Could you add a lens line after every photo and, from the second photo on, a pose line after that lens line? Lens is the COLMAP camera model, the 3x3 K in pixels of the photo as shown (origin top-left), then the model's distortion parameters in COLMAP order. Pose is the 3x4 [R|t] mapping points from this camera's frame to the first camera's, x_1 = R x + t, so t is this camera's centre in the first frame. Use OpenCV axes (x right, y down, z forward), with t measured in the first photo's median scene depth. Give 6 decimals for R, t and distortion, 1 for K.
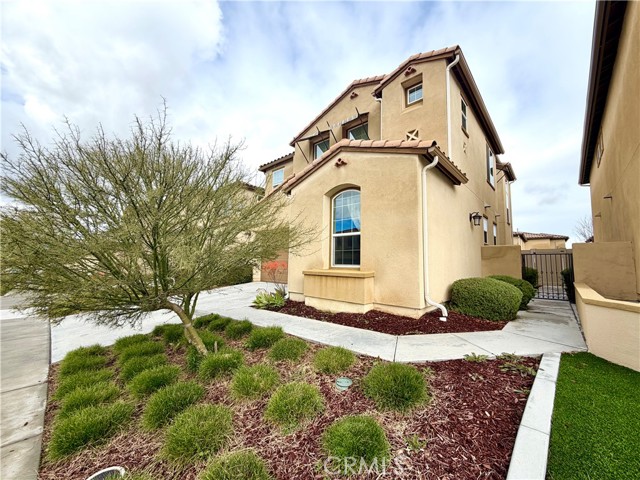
lens RADIAL K [[254.9, 0, 317.5], [0, 254.9, 240.5], [0, 0, 1]] dist [0.000034, 0.000248]
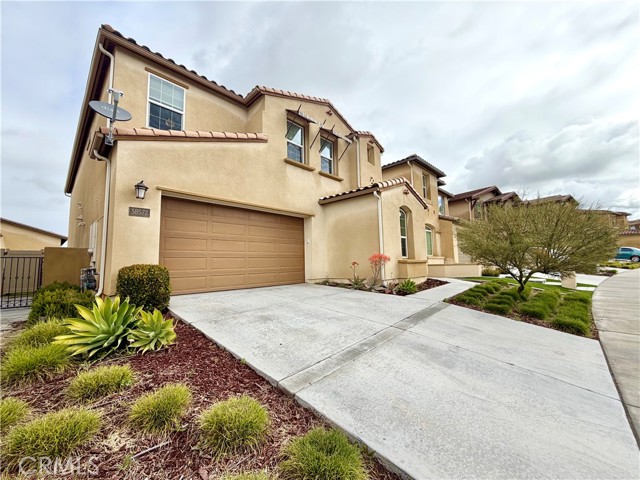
lens RADIAL K [[254.9, 0, 317.5], [0, 254.9, 240.5], [0, 0, 1]] dist [0.000034, 0.000248]
pose [[0.013380, 0.070810, 0.997400, -1.203315], [-0.068972, 0.995179, -0.069727, 0.118490], [-0.997529, -0.067860, 0.018200, 1.220116]]
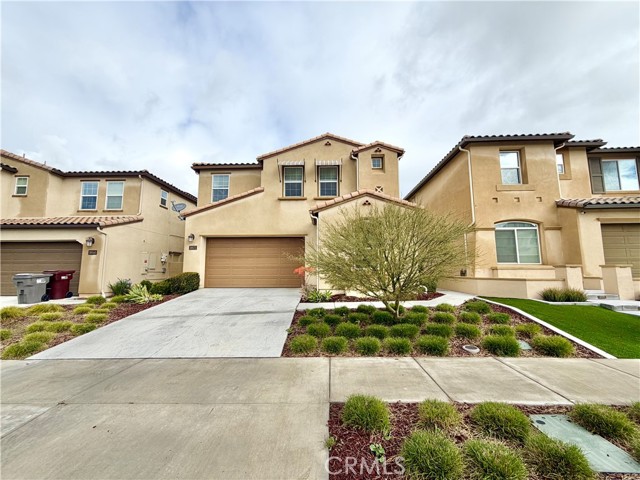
lens RADIAL K [[254.9, 0, 317.5], [0, 254.9, 240.5], [0, 0, 1]] dist [0.000034, 0.000248]
pose [[0.749240, 0.053588, 0.660127, -0.948363], [-0.041396, 0.998562, -0.034077, -0.005262], [-0.661004, -0.001794, 0.750381, 0.015495]]
